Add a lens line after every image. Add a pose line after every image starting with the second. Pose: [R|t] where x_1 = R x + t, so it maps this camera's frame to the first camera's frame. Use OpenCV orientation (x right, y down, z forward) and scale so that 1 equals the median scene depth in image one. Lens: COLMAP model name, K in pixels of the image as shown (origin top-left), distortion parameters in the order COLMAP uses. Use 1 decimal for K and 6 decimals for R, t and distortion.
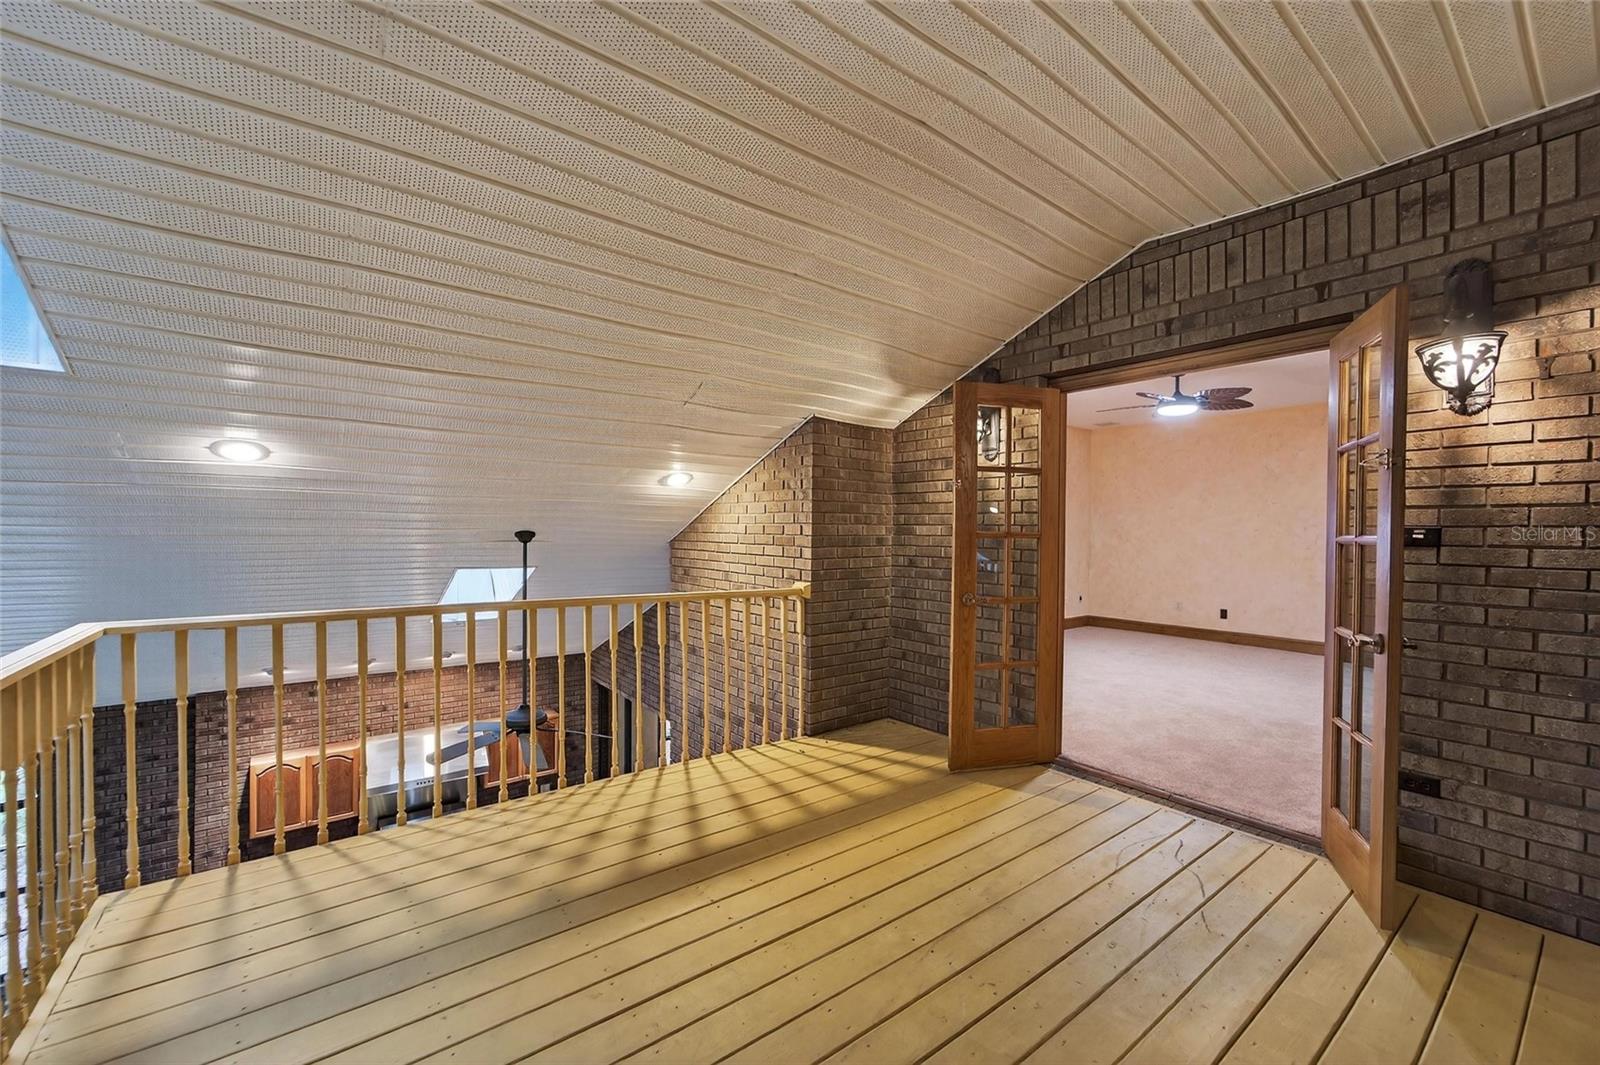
lens RADIAL K [[642.7, 0, 800.2], [0, 642.7, 536.2], [0, 0, 1]] dist [0.018377, 0.001179]
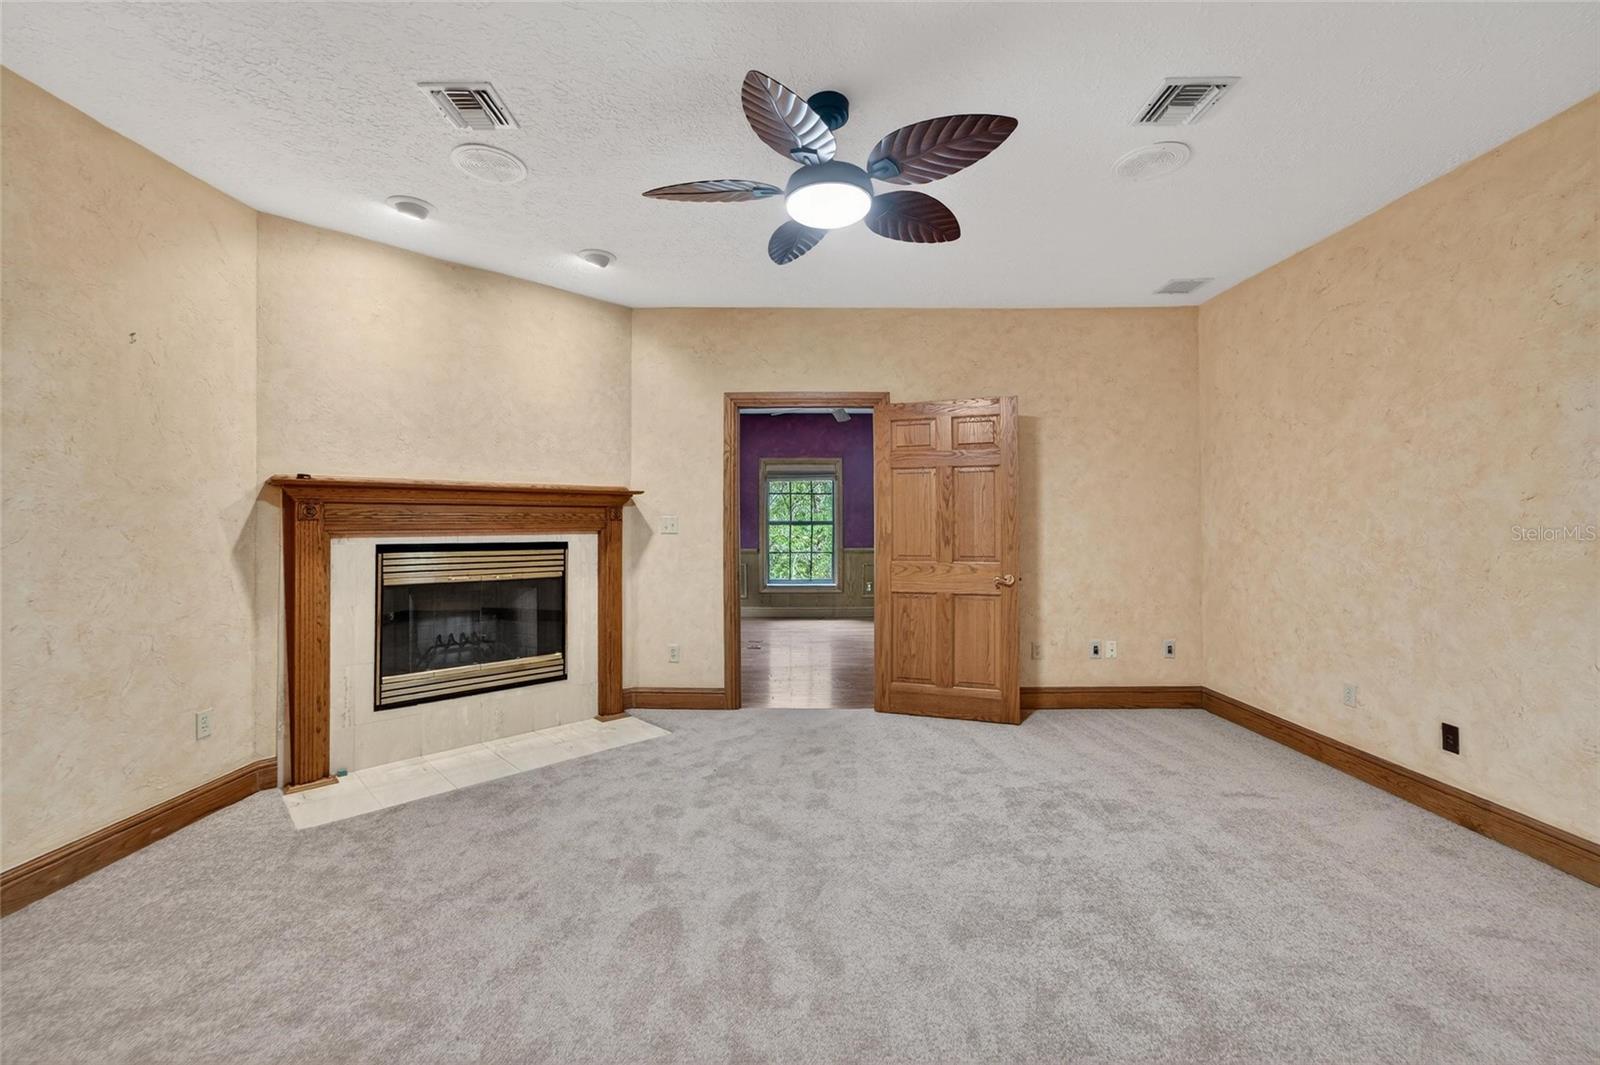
lens RADIAL K [[642.7, 0, 798.9], [0, 642.7, 529.4], [0, 0, 1]] dist [0.018377, 0.001179]
pose [[0.789889, -0.010433, -0.613161, 0.548699], [0.008164, 0.999946, -0.006496, 0.005359], [0.613195, 0.000125, 0.789932, 0.461806]]
